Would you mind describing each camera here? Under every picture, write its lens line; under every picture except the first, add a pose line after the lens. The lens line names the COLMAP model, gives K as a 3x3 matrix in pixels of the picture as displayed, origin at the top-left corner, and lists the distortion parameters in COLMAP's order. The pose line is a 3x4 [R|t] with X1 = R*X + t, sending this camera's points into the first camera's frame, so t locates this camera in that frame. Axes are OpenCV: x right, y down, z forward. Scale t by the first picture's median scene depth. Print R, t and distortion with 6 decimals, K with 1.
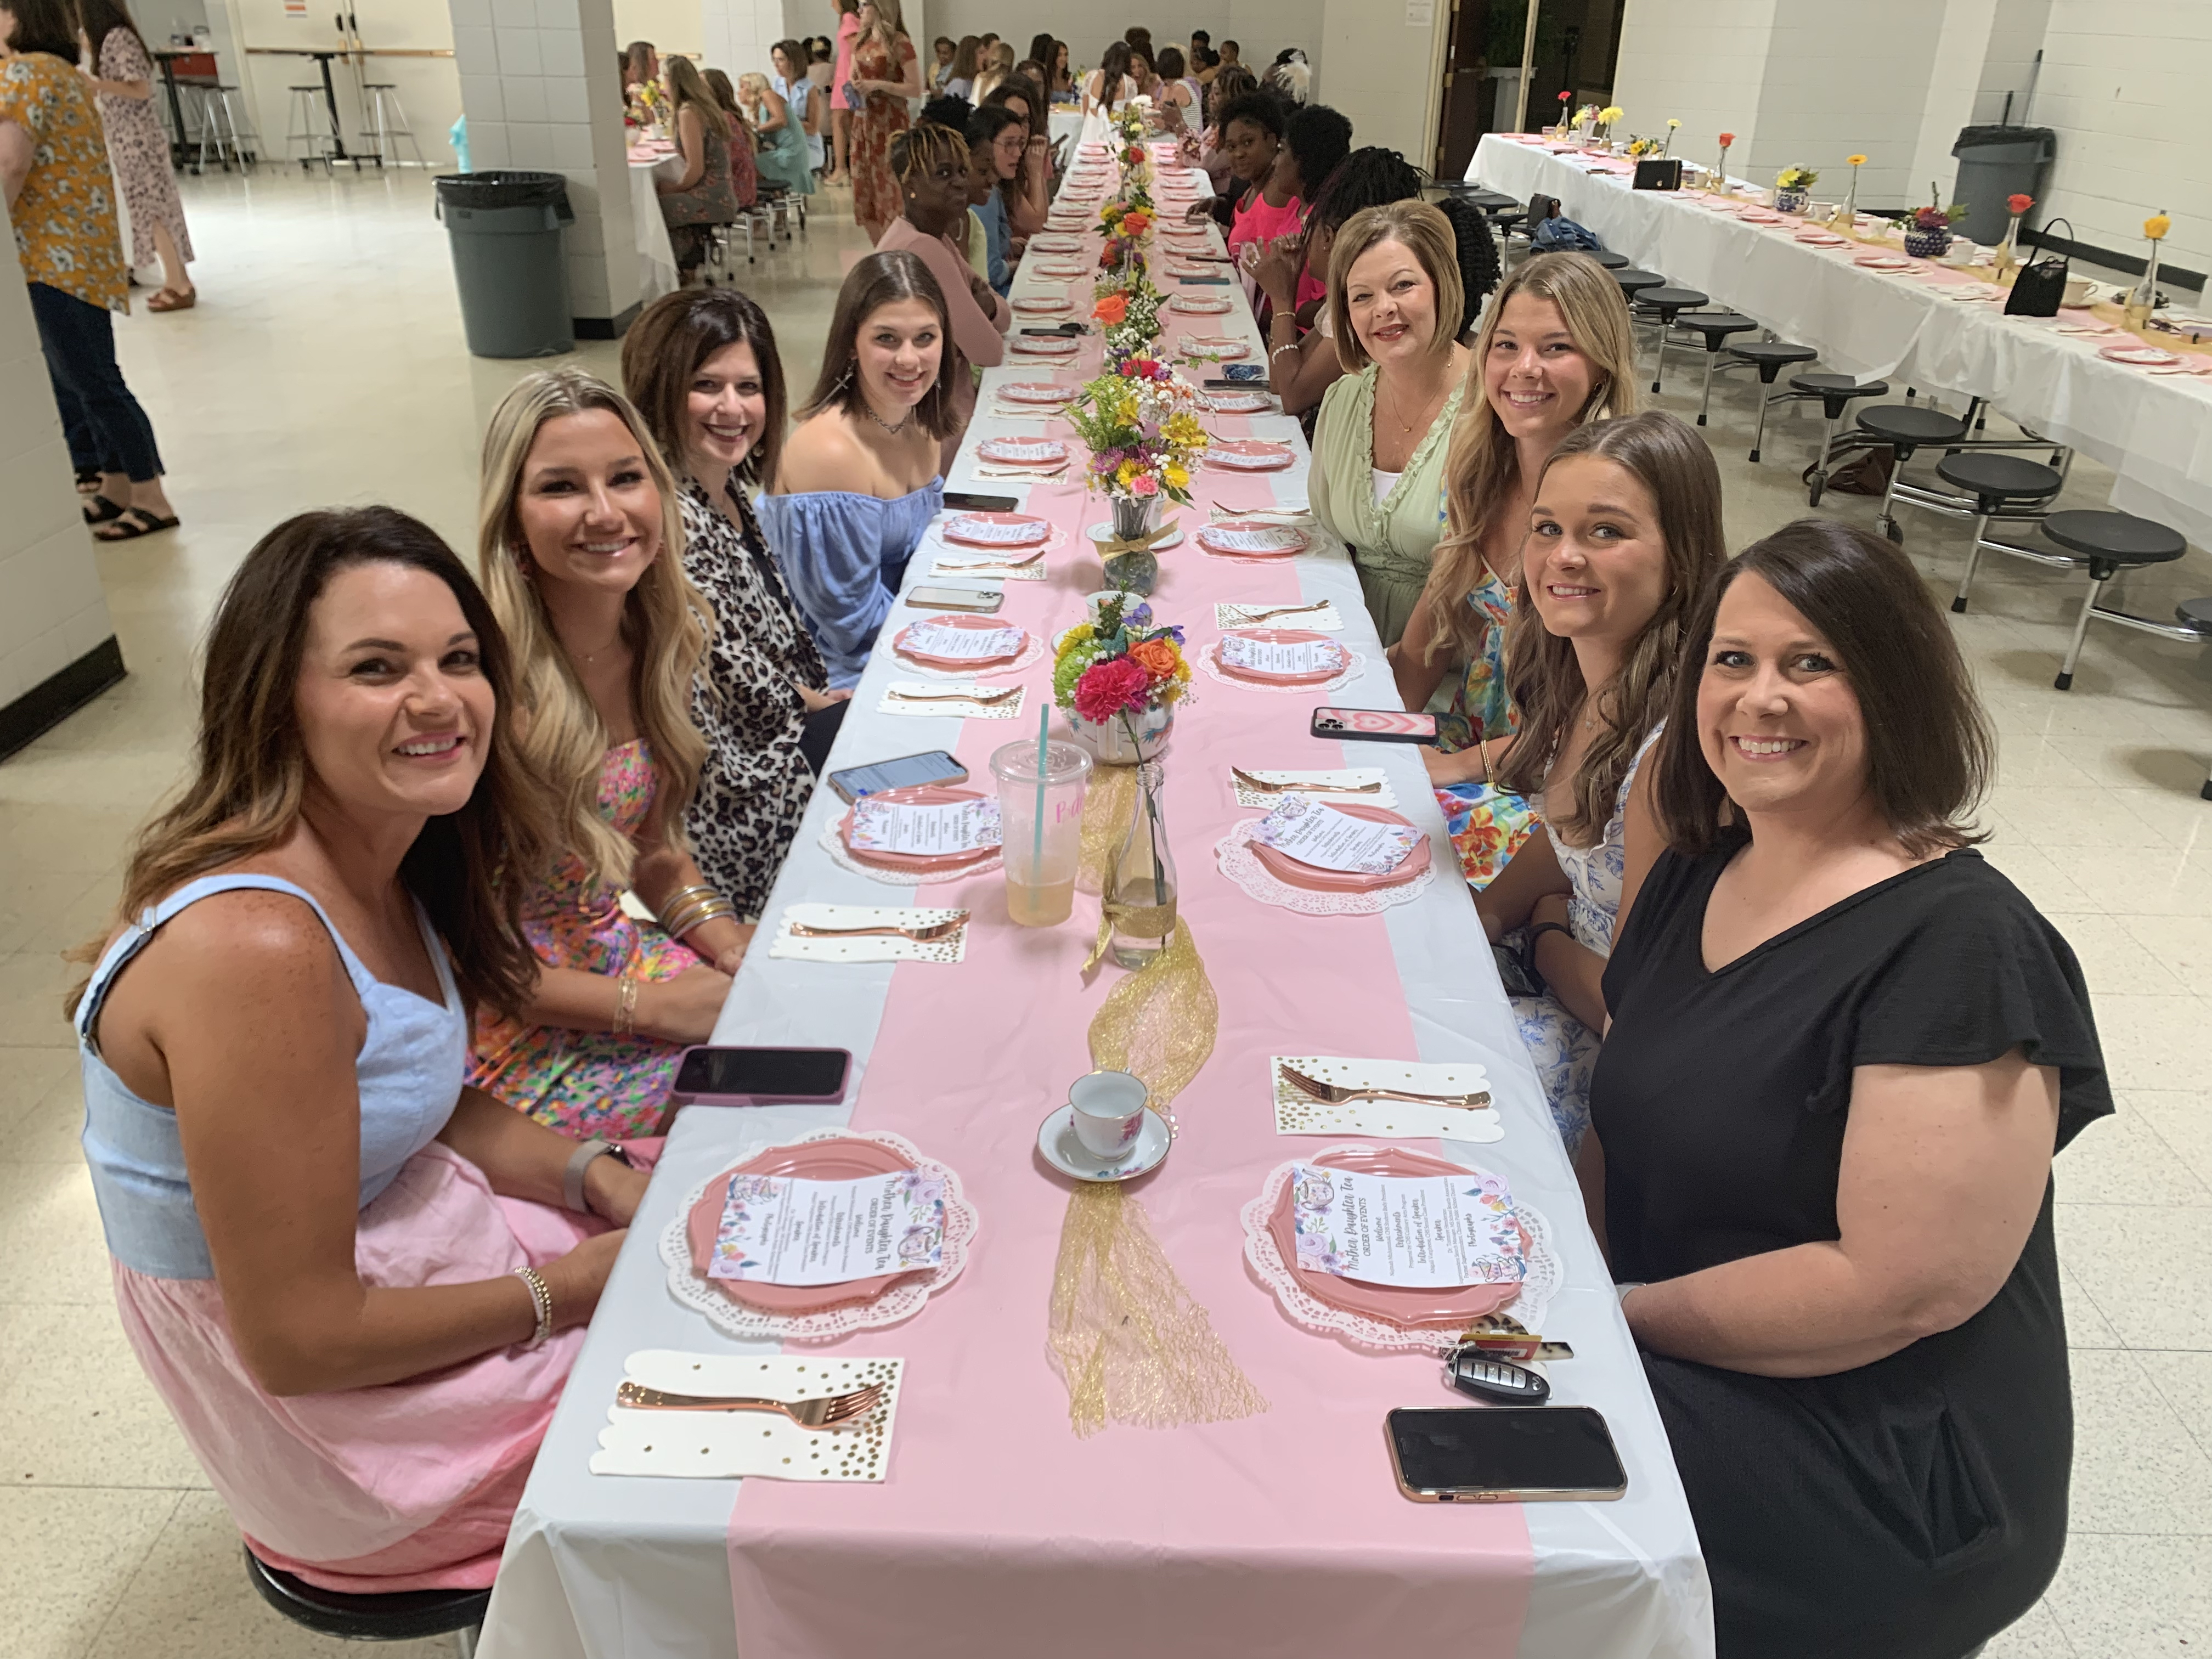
lens RADIAL K [[1664.0, 0, 1074.6], [0, 1664.0, 873.2], [0, 0, 1]] dist [-0.012060, -0.002302]
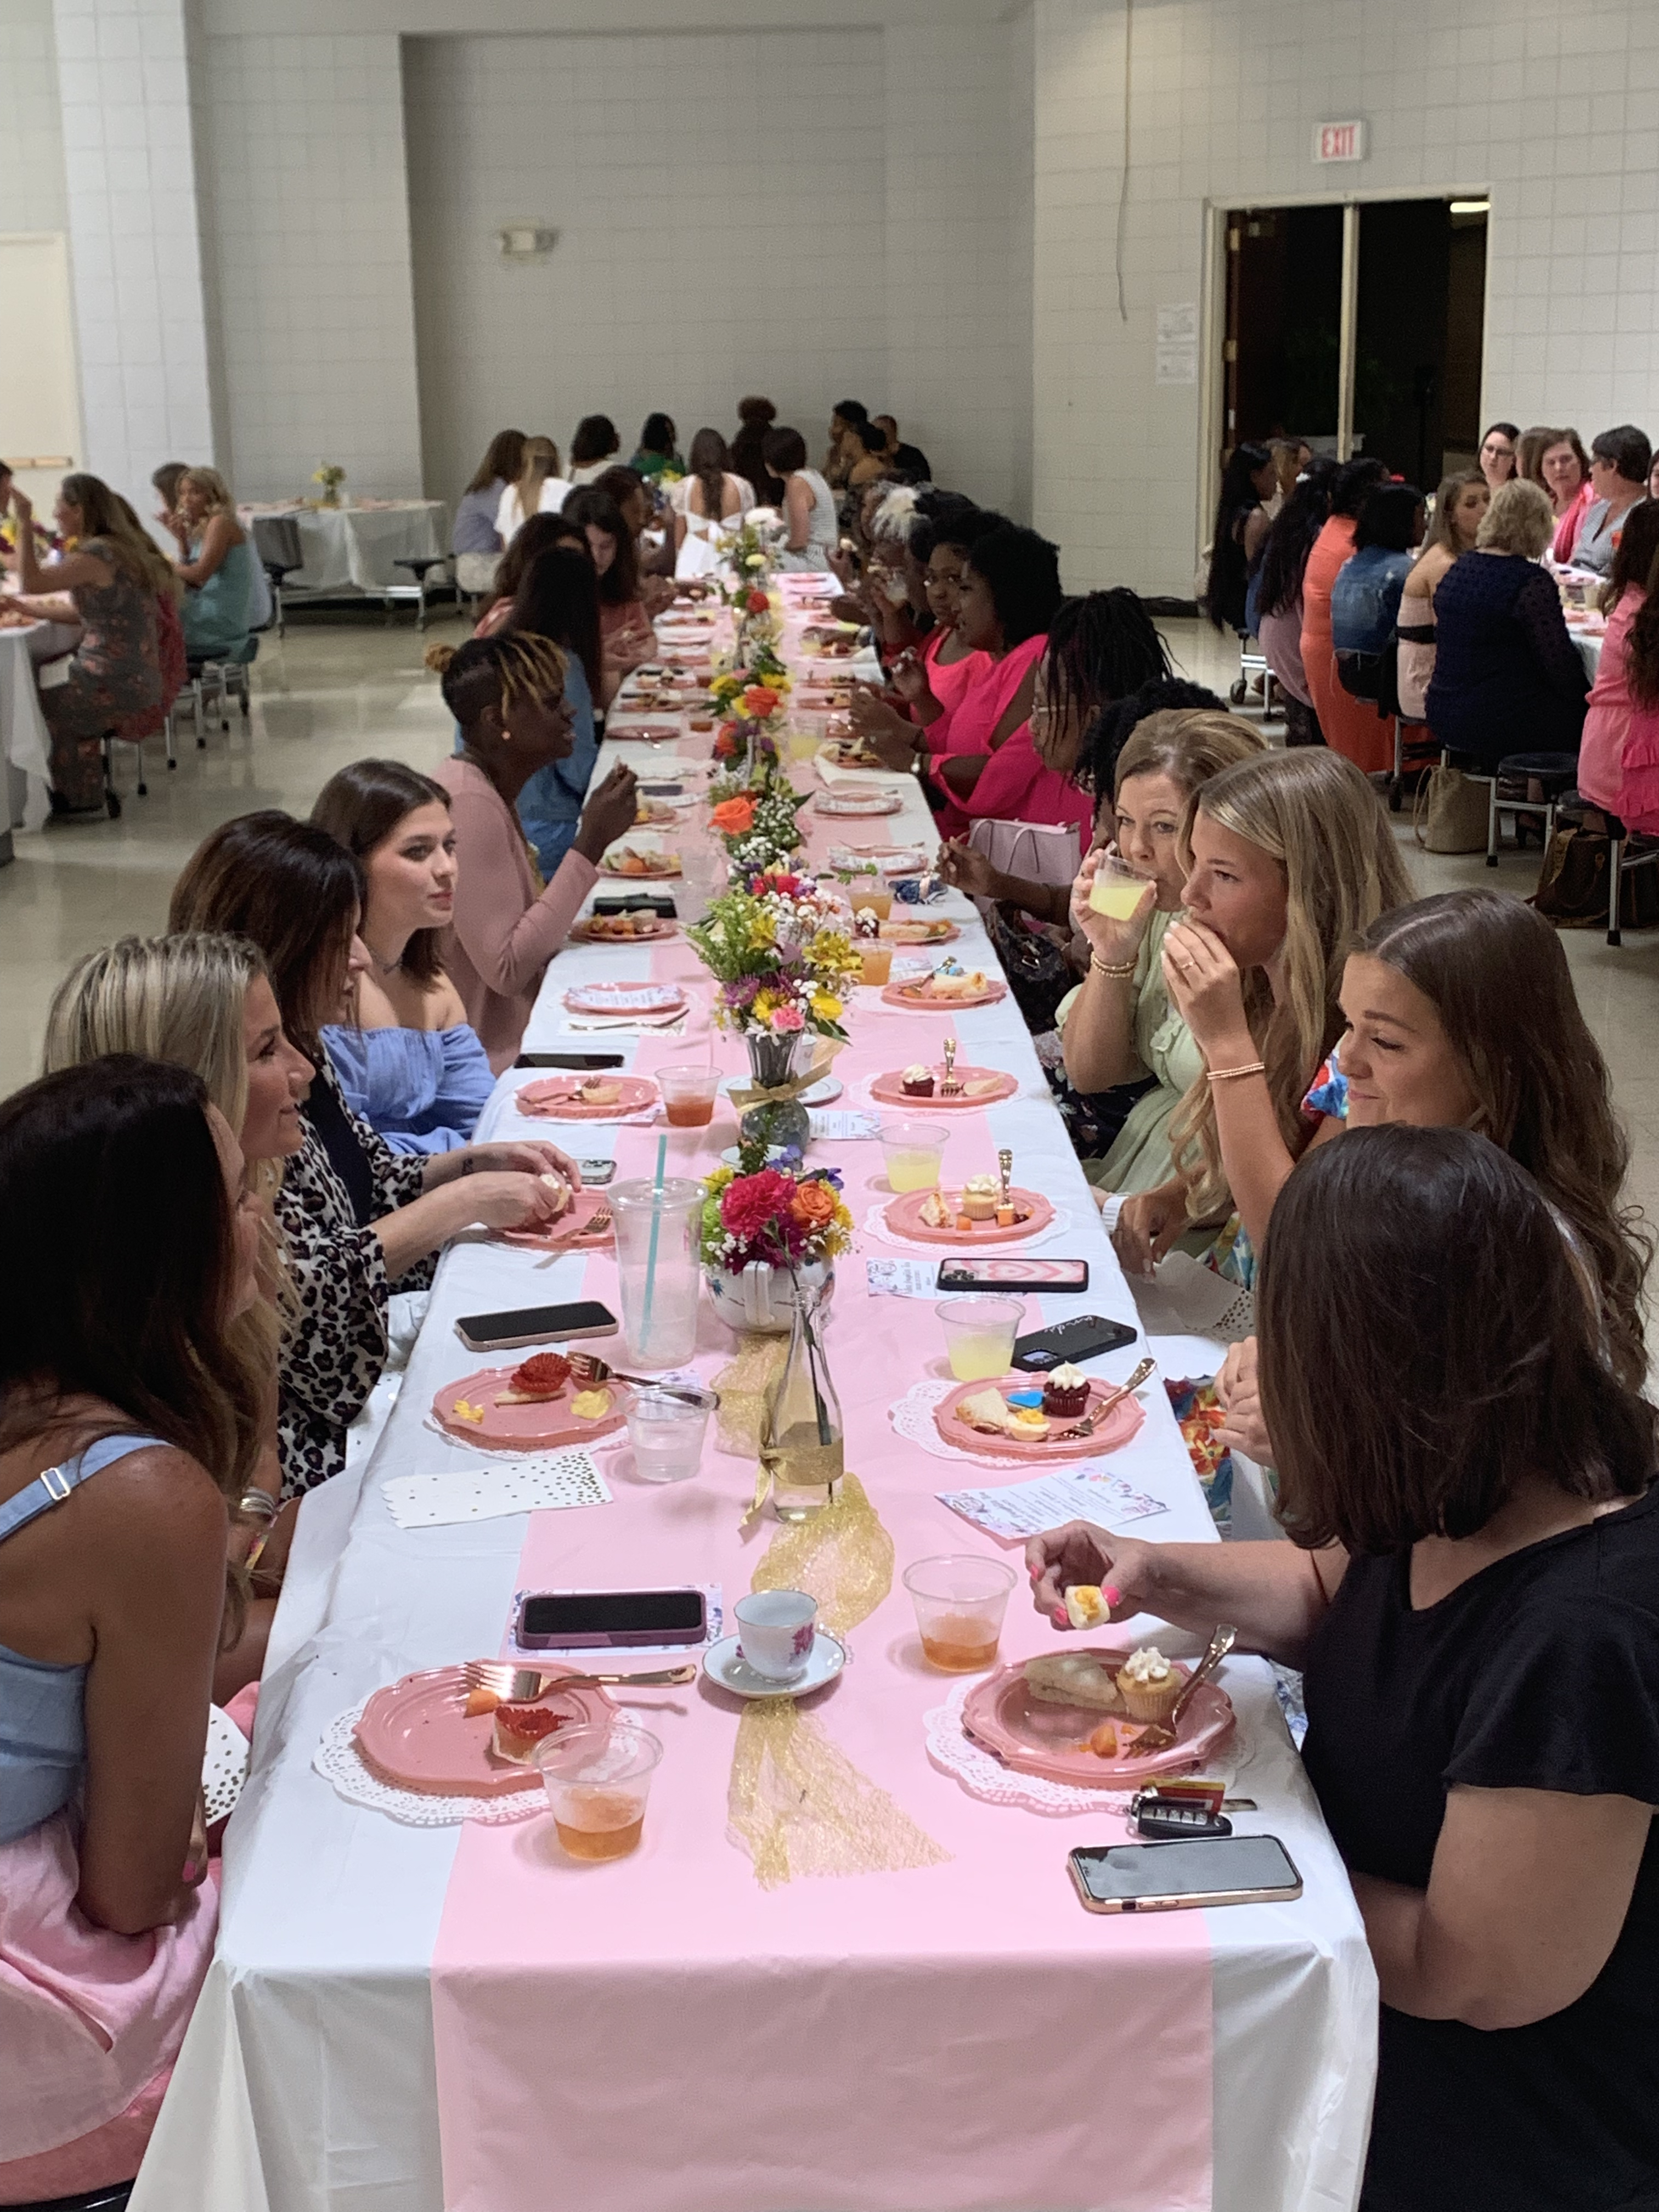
lens RADIAL K [[2960.2, 0, 832.4], [0, 2960.2, 1105.7], [0, 0, 1]] dist [-0.028323, 0.000000]
pose [[0.997689, -0.043172, 0.052460, -0.013457], [0.053967, 0.972655, -0.225898, 0.133796], [-0.041273, 0.228208, 0.972737, -0.391560]]
